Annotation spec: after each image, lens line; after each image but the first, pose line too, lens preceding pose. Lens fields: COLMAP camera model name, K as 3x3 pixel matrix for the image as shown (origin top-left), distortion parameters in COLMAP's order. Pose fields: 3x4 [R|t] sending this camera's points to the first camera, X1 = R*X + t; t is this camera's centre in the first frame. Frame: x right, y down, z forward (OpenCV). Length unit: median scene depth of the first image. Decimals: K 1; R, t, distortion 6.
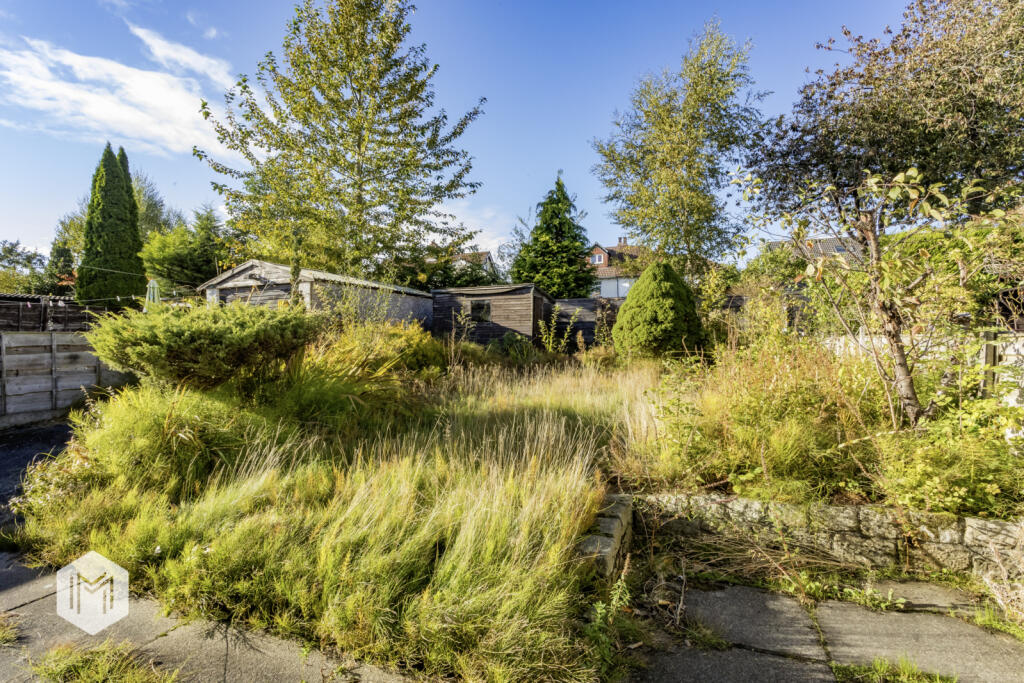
lens RADIAL K [[488.5, 0, 508.2], [0, 488.5, 333.6], [0, 0, 1]] dist [-0.004907, -0.000476]
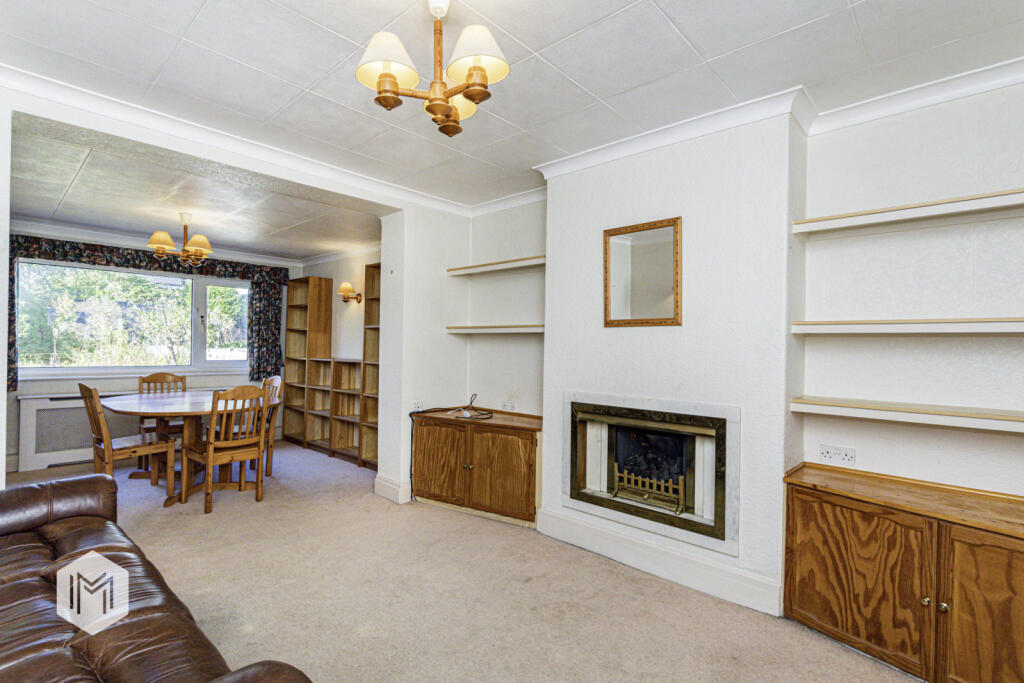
lens RADIAL K [[489.4, 0, 508.0], [0, 489.4, 346.3], [0, 0, 1]] dist [0.003531, 0.001863]
pose [[0.356060, 0.007621, 0.934432, -0.388336], [-0.034802, 0.999381, 0.005110, -0.031132], [-0.933815, -0.034340, 0.356105, -0.612161]]
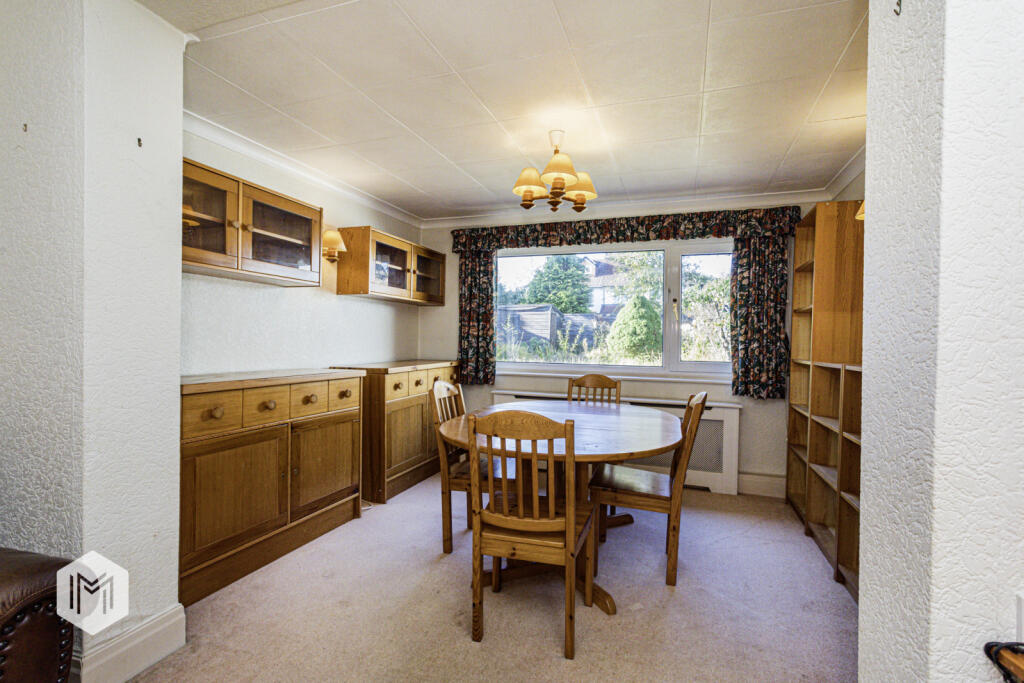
lens RADIAL K [[489.4, 0, 513.4], [0, 489.4, 345.3], [0, 0, 1]] dist [0.003531, 0.001863]
pose [[0.998332, 0.017151, 0.055129, -0.155021], [-0.018728, 0.999426, 0.028219, -0.021906], [-0.054614, -0.029204, 0.998080, -0.488506]]
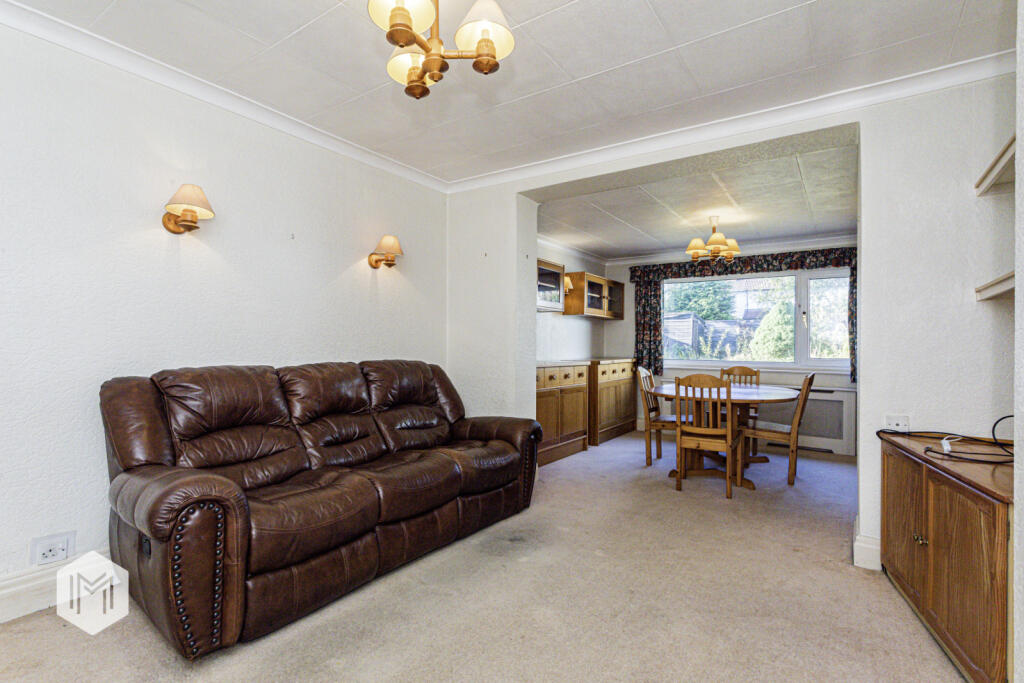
lens RADIAL K [[489.4, 0, 515.0], [0, 489.4, 342.9], [0, 0, 1]] dist [0.003531, 0.001863]
pose [[0.978798, 0.011418, -0.204509, -0.199941], [-0.009255, 0.999891, 0.011529, -0.020300], [0.204619, -0.009392, 0.978797, -0.678244]]
